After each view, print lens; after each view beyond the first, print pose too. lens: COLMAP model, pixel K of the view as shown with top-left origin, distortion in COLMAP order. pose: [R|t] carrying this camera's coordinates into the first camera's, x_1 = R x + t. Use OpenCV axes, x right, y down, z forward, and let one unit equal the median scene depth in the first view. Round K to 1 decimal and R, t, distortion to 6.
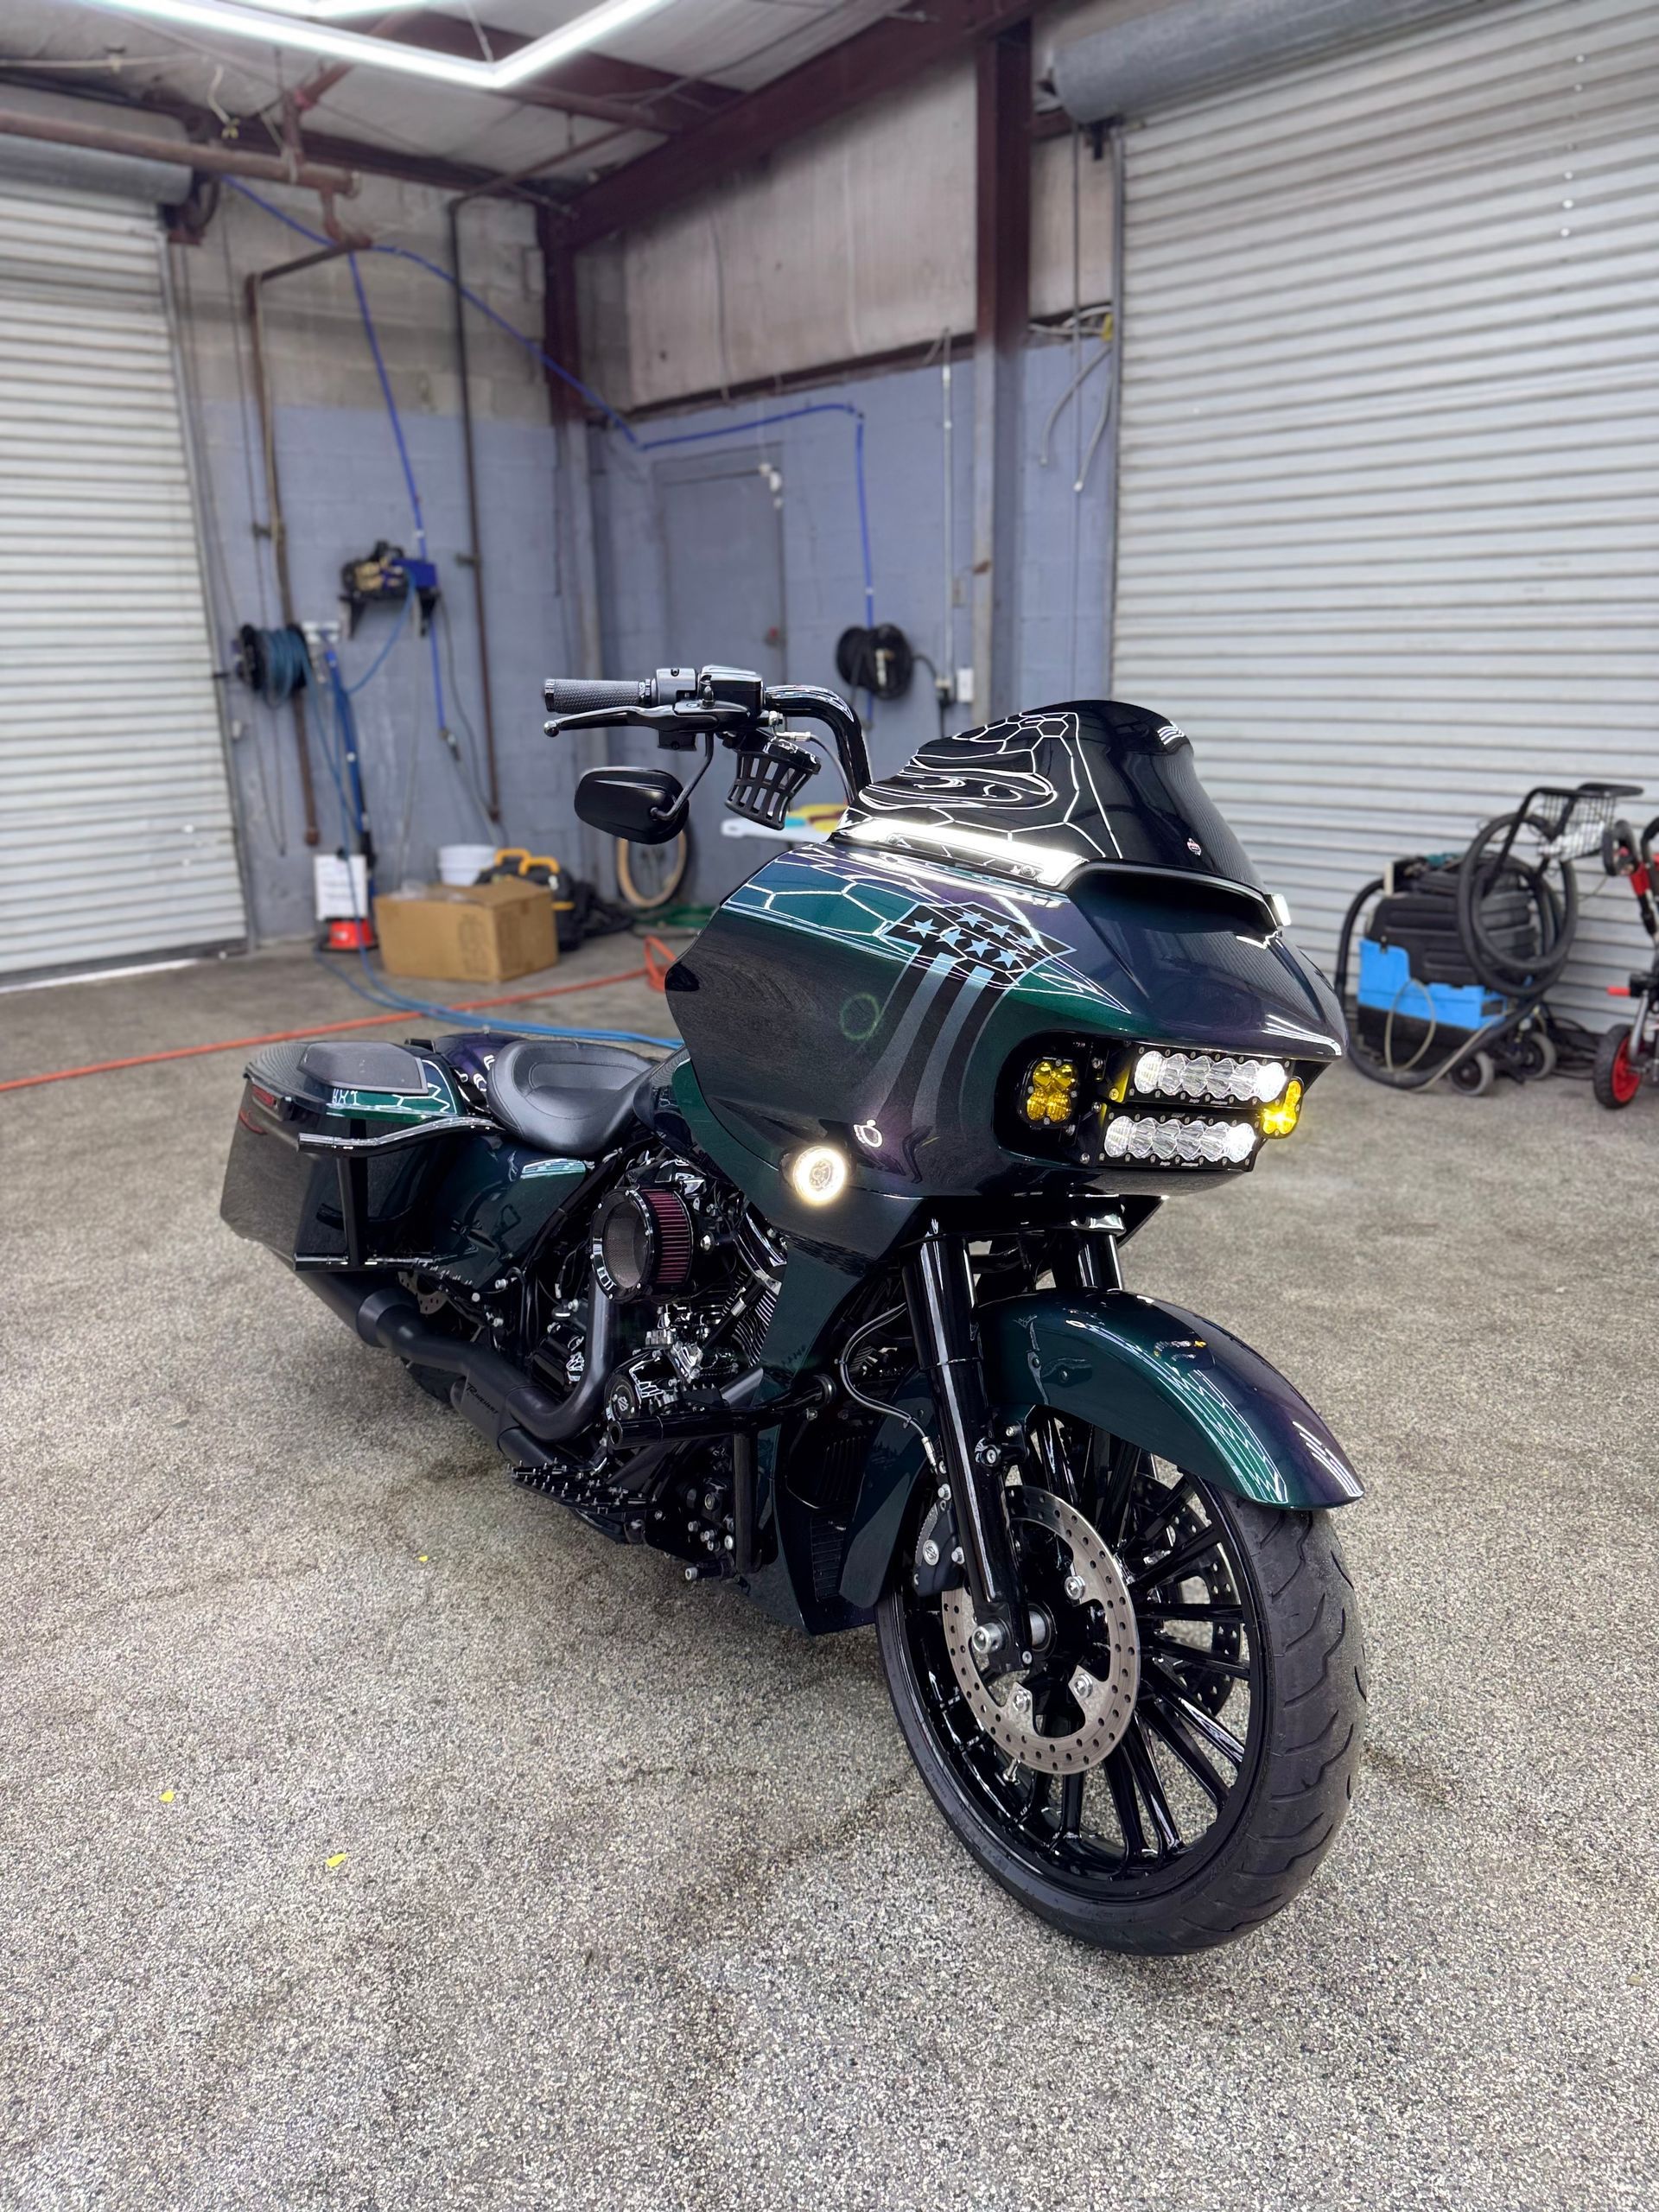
lens RADIAL K [[1562.1, 0, 843.2], [0, 1562.1, 1082.6], [0, 0, 1]] dist [0.025091, -0.028972]
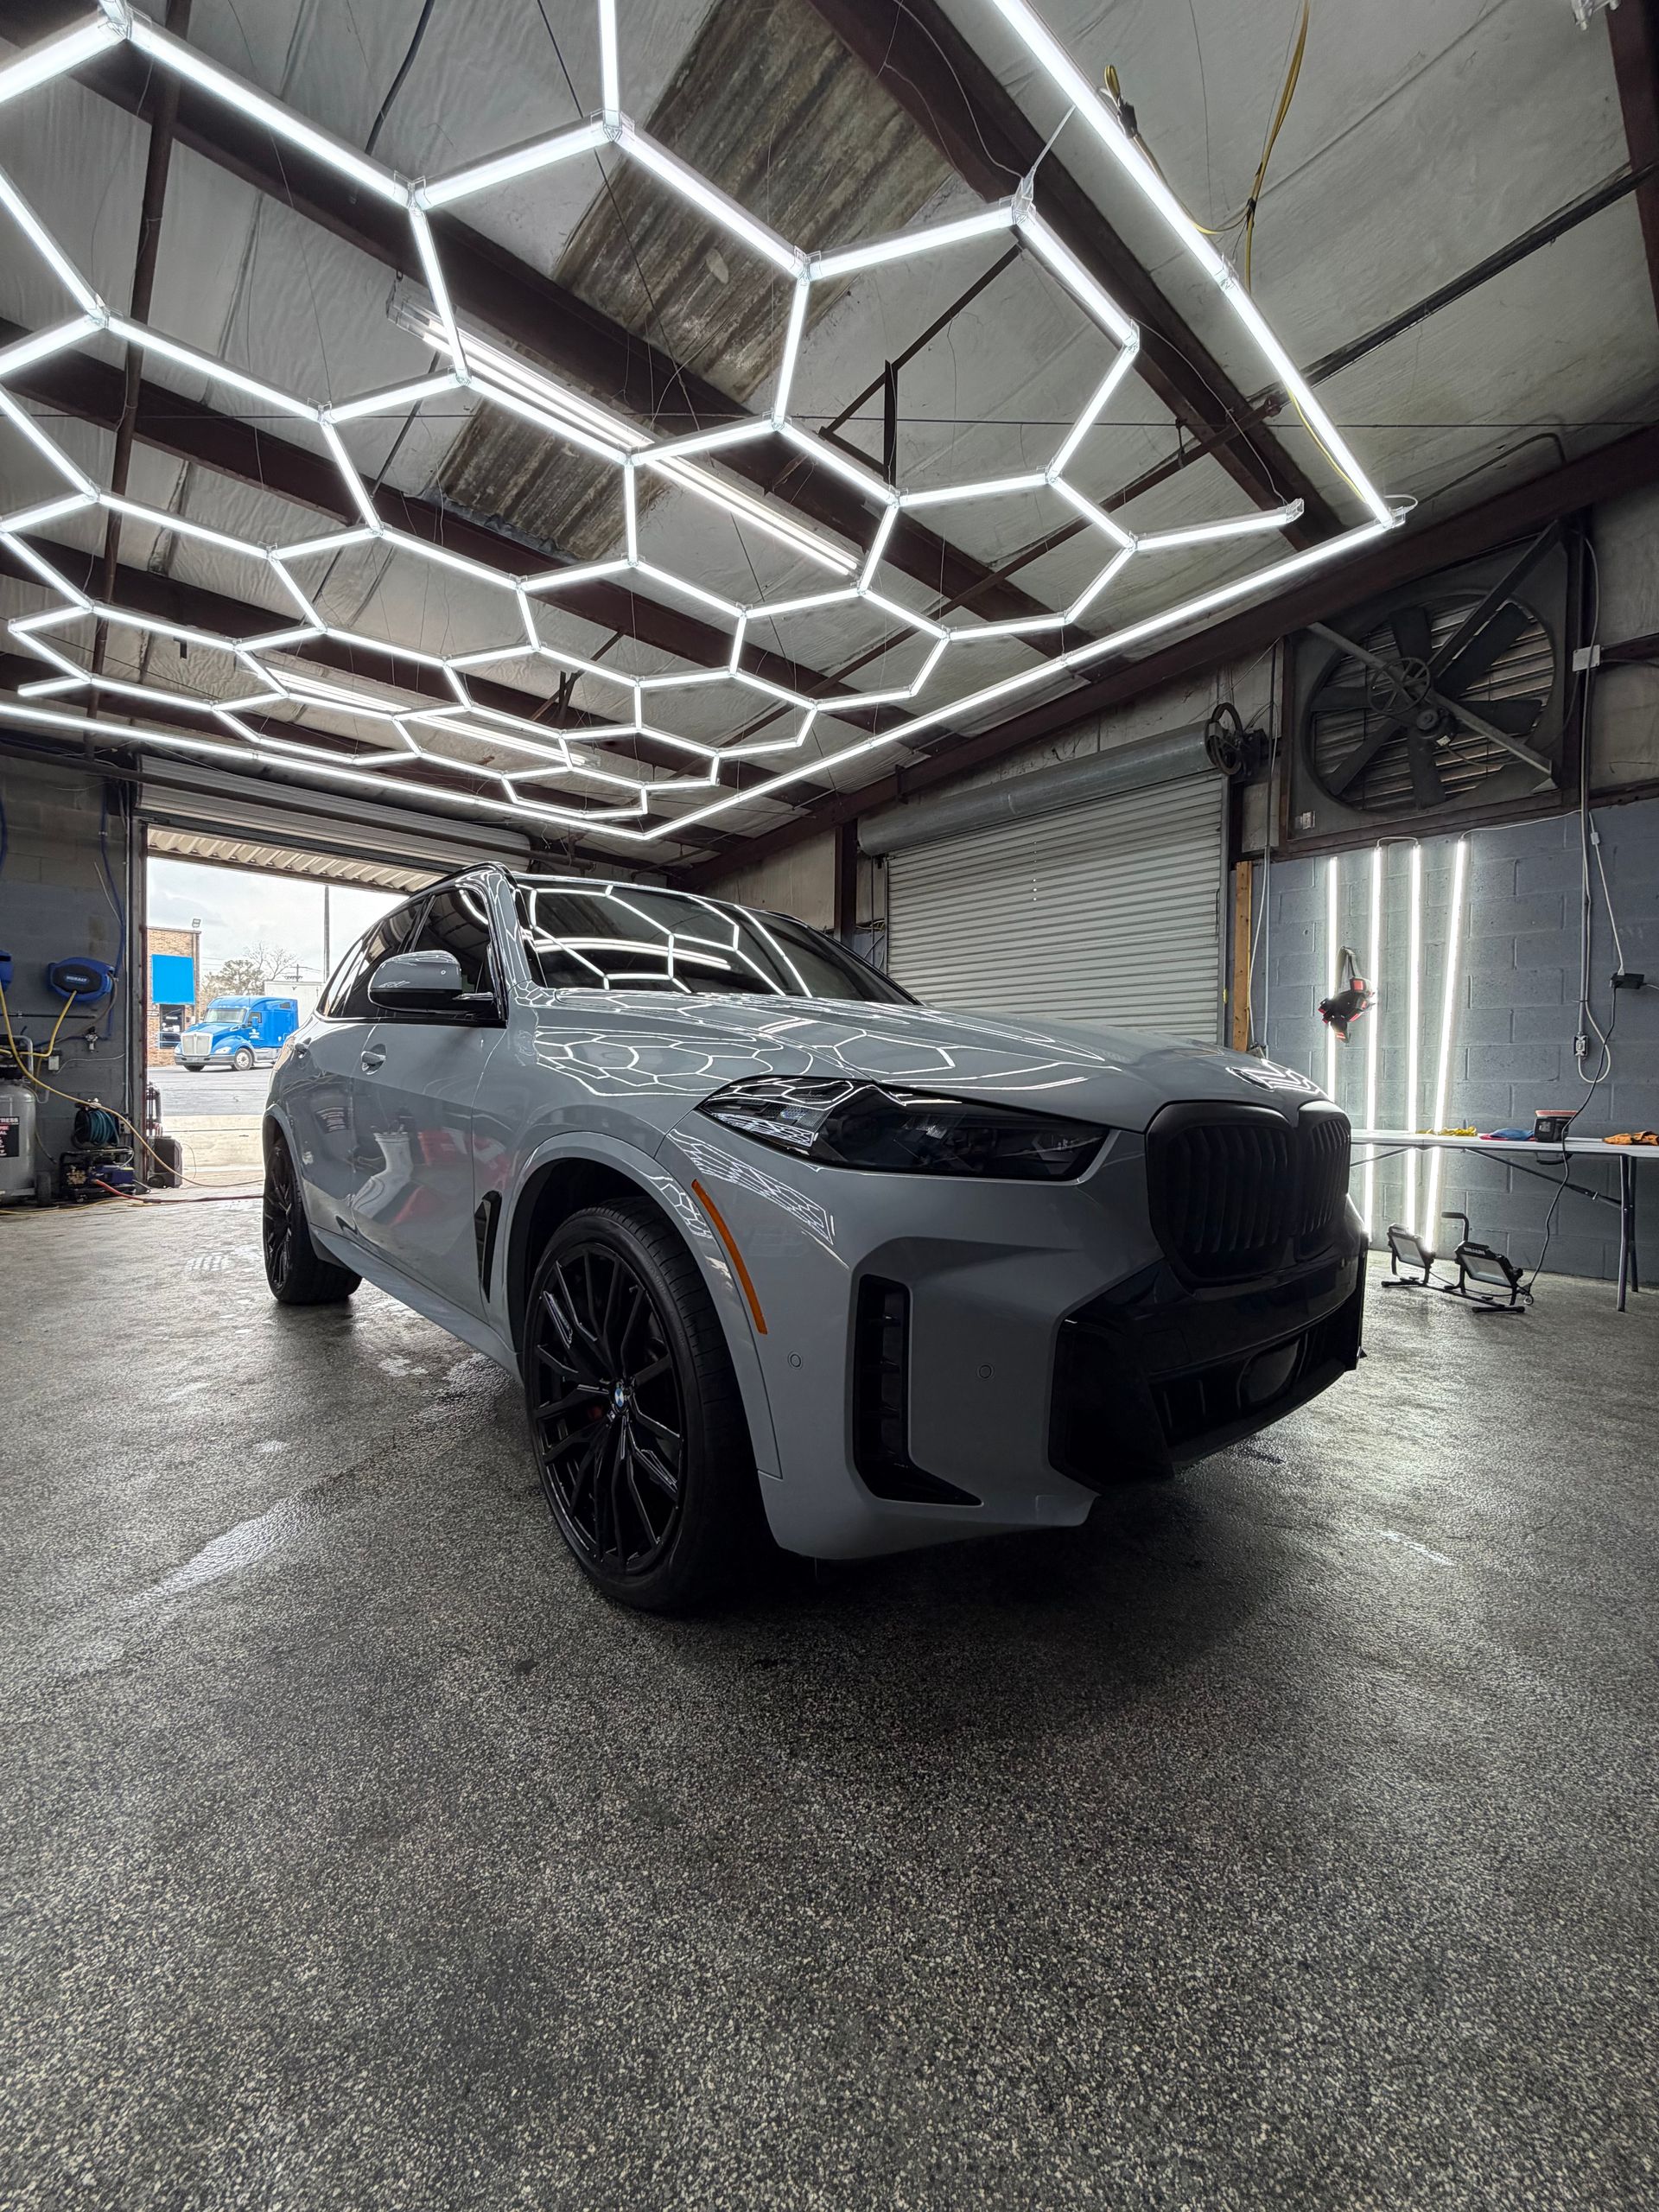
lens RADIAL K [[873.2, 0, 850.4], [0, 873.2, 1112.1], [0, 0, 1]] dist [-0.010683, -0.000162]
pose [[0.999391, 0.032860, 0.011748, 0.097974], [-0.028970, 0.968924, -0.245658, 0.139440], [-0.019455, 0.245168, 0.969285, -0.261688]]
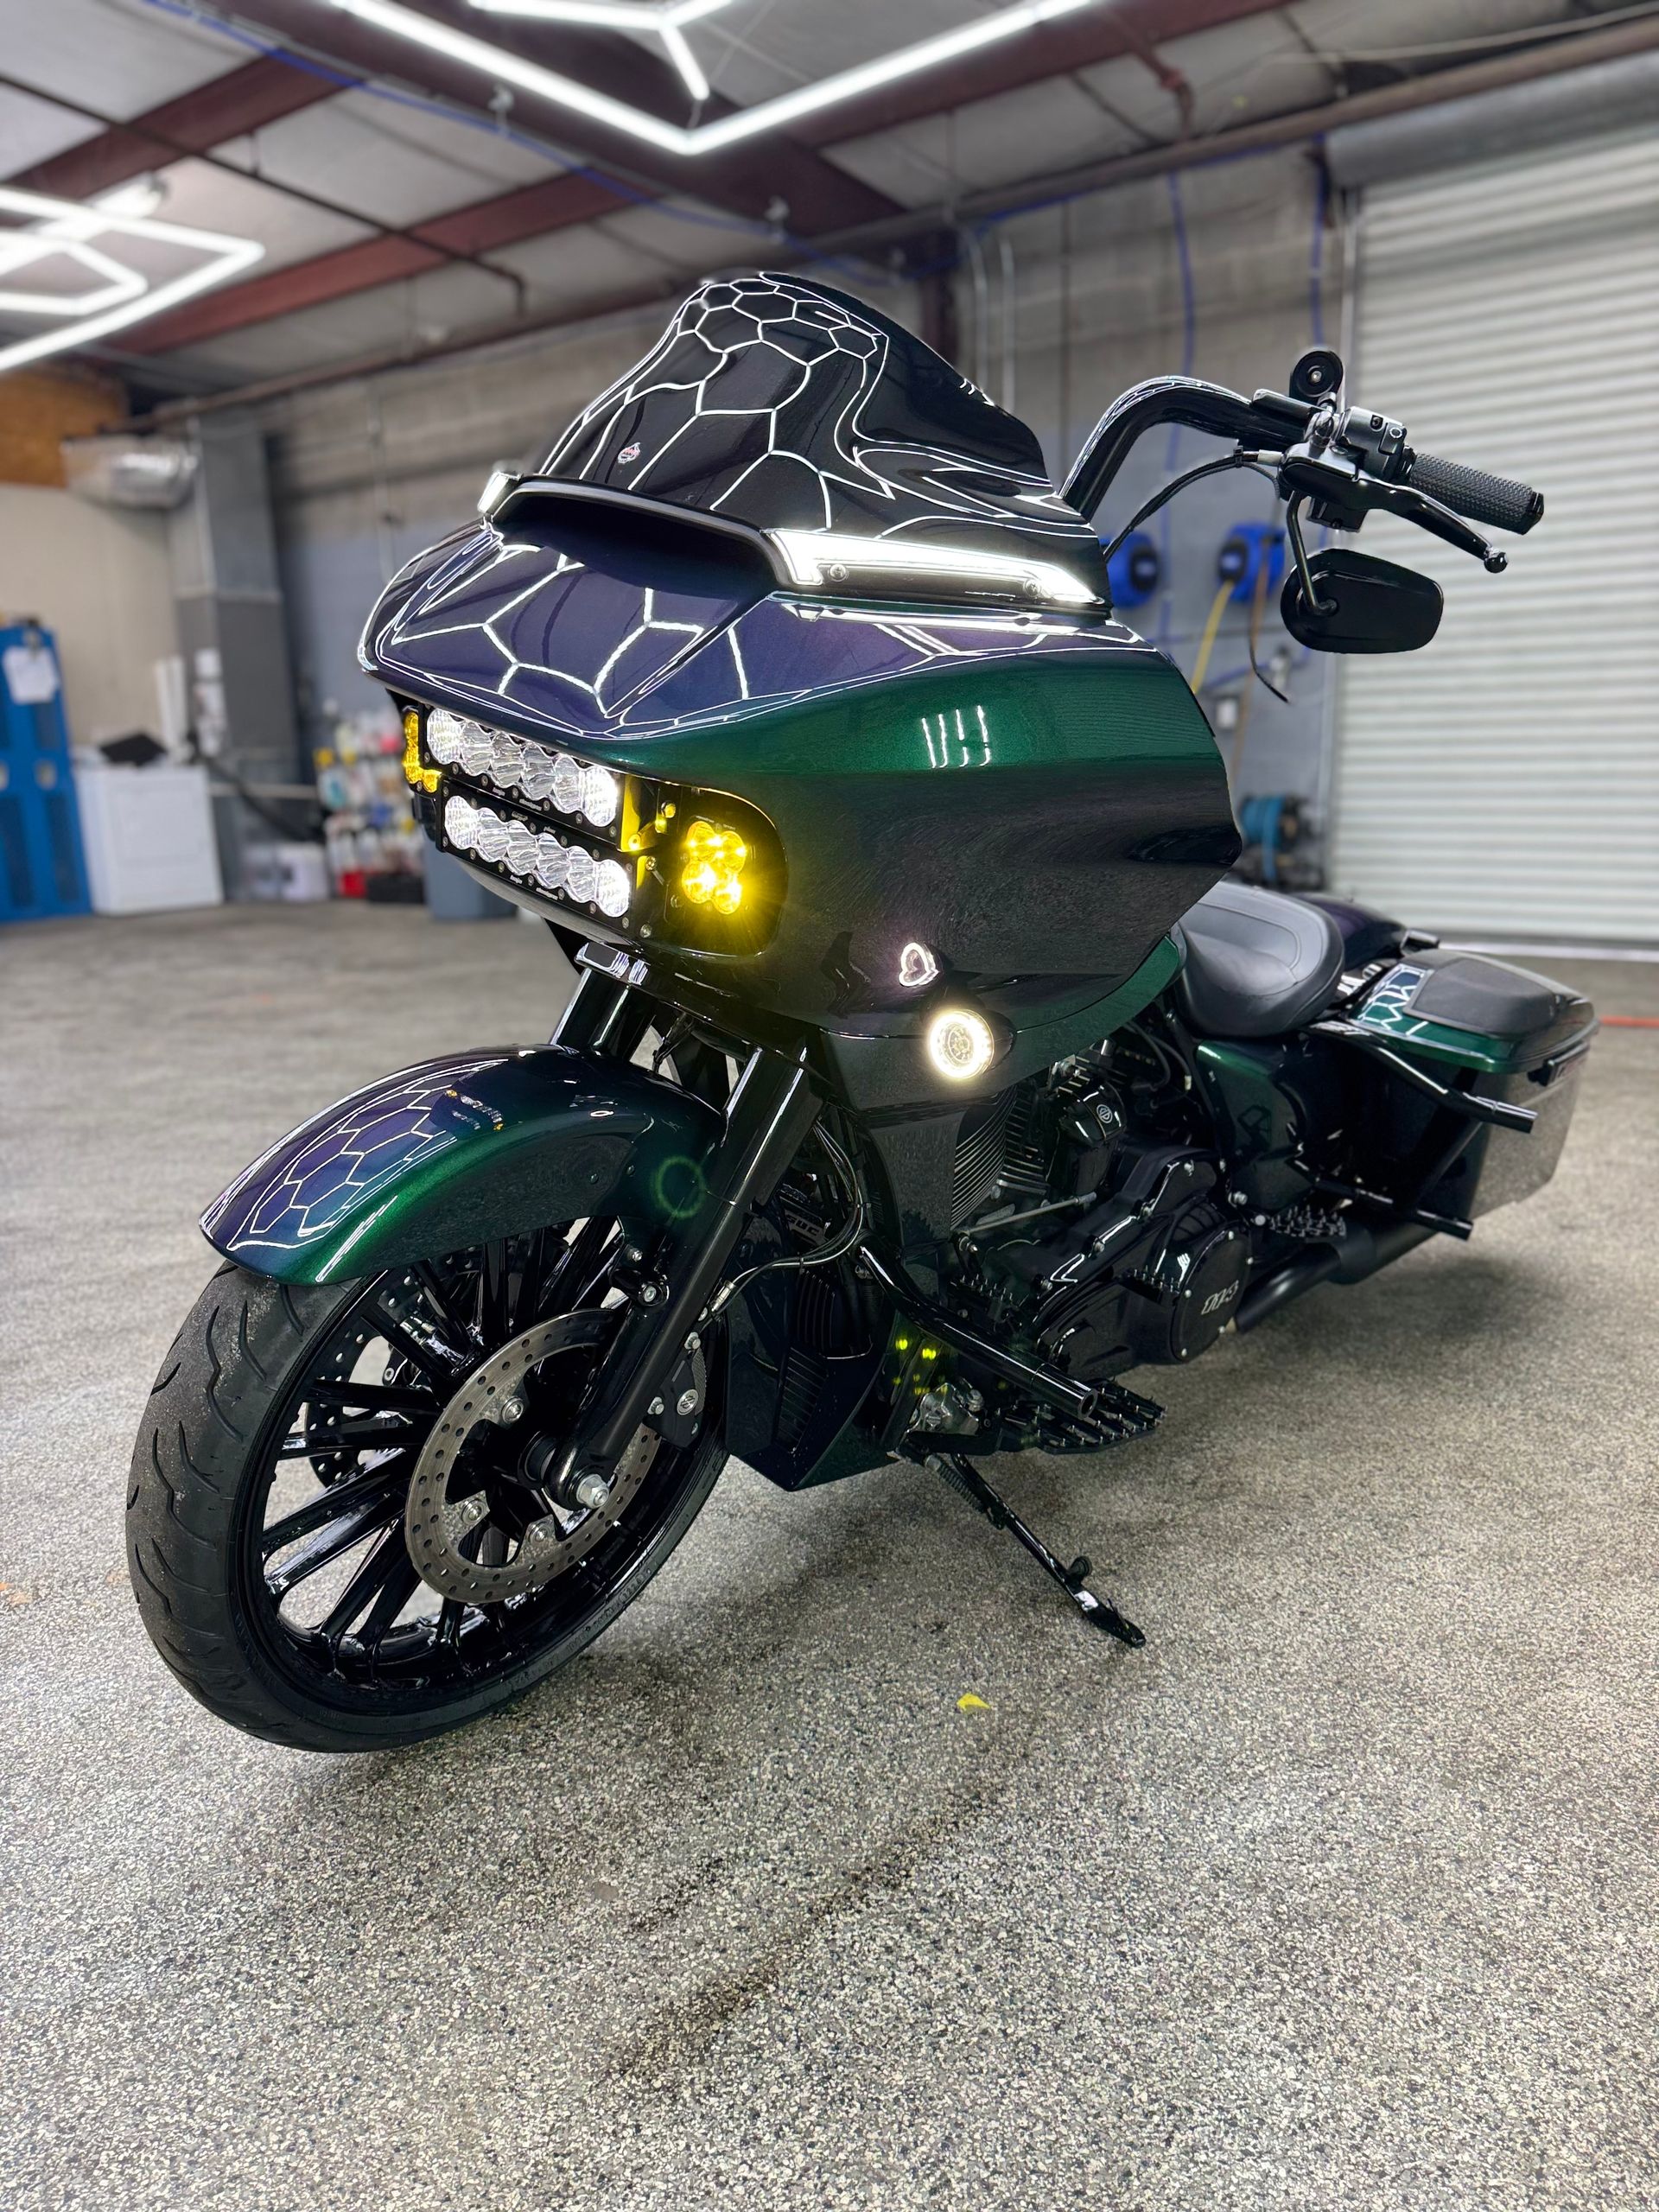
lens RADIAL K [[1562.1, 0, 818.9], [0, 1562.1, 1111.0], [0, 0, 1]] dist [0.025091, -0.028972]
pose [[0.179910, 0.233348, -0.955605, 0.258581], [-0.245364, 0.951396, 0.186126, -0.005440], [0.952591, 0.200985, 0.228421, 0.253109]]
